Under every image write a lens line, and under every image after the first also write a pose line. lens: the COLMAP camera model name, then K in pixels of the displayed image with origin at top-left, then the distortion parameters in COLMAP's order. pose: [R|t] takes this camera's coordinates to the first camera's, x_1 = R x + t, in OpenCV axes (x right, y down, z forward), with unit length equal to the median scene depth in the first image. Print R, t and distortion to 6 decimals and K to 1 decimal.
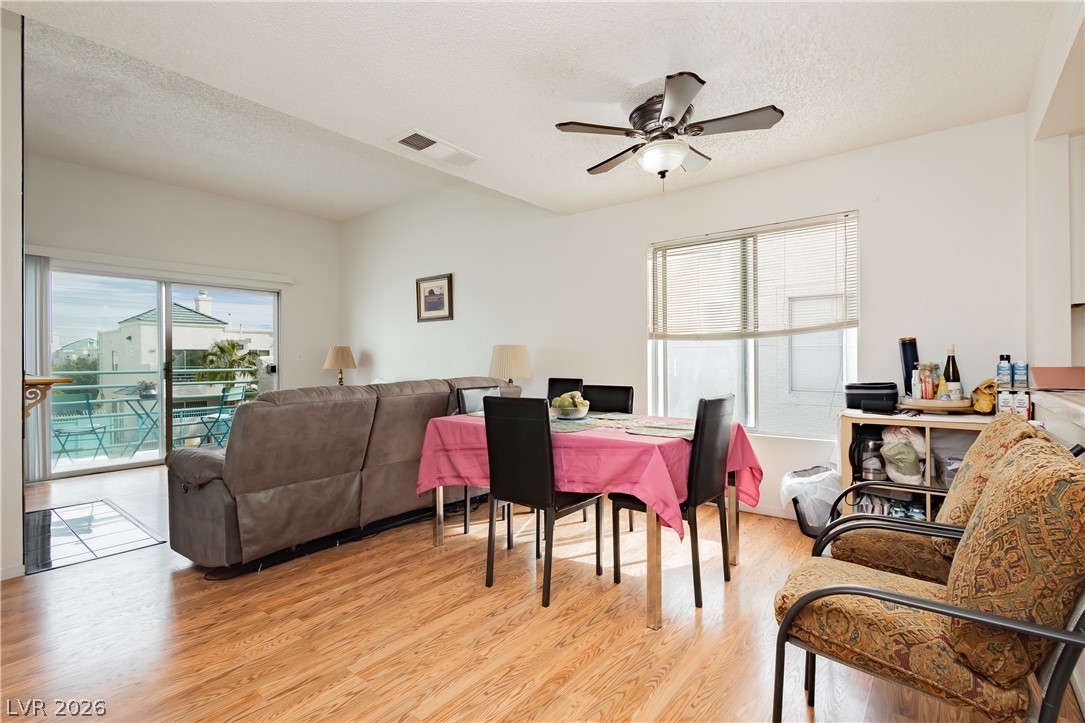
lens RADIAL K [[498.1, 0, 545.7], [0, 498.1, 355.9], [0, 0, 1]] dist [0.014956, -0.005161]
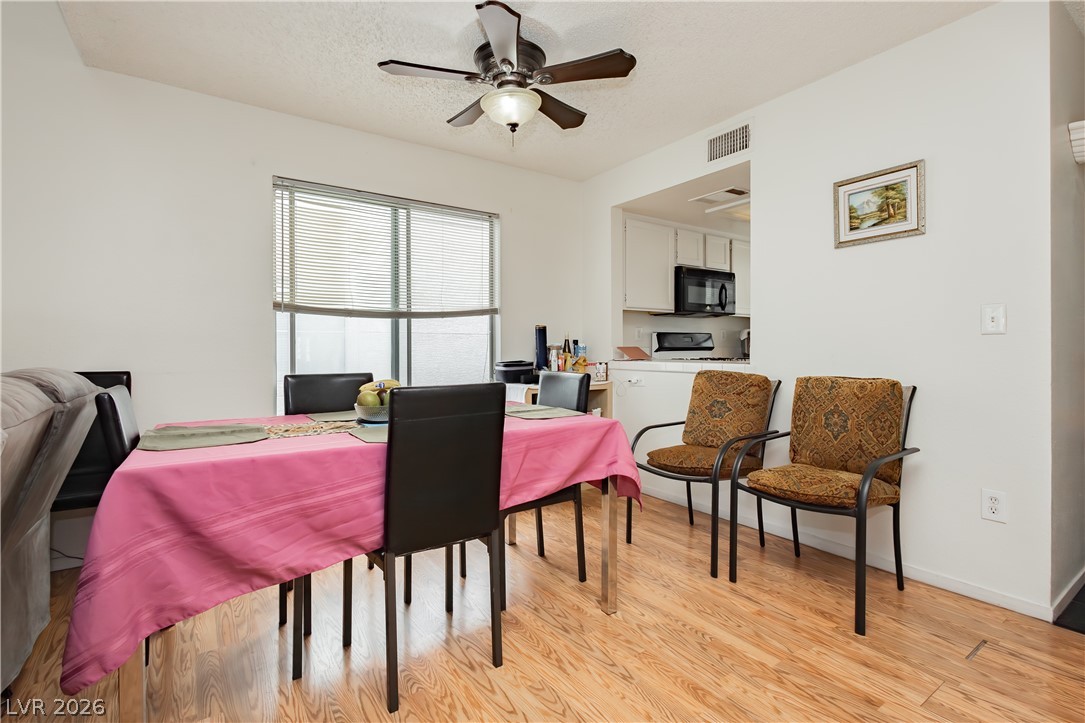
lens RADIAL K [[510.7, 0, 542.5], [0, 510.7, 361.5], [0, 0, 1]] dist [-0.000539, -0.019767]
pose [[0.295844, -0.008770, 0.955196, -0.550716], [-0.003866, 0.999939, 0.010379, 0.044772], [-0.955228, -0.006764, 0.295792, 0.629017]]
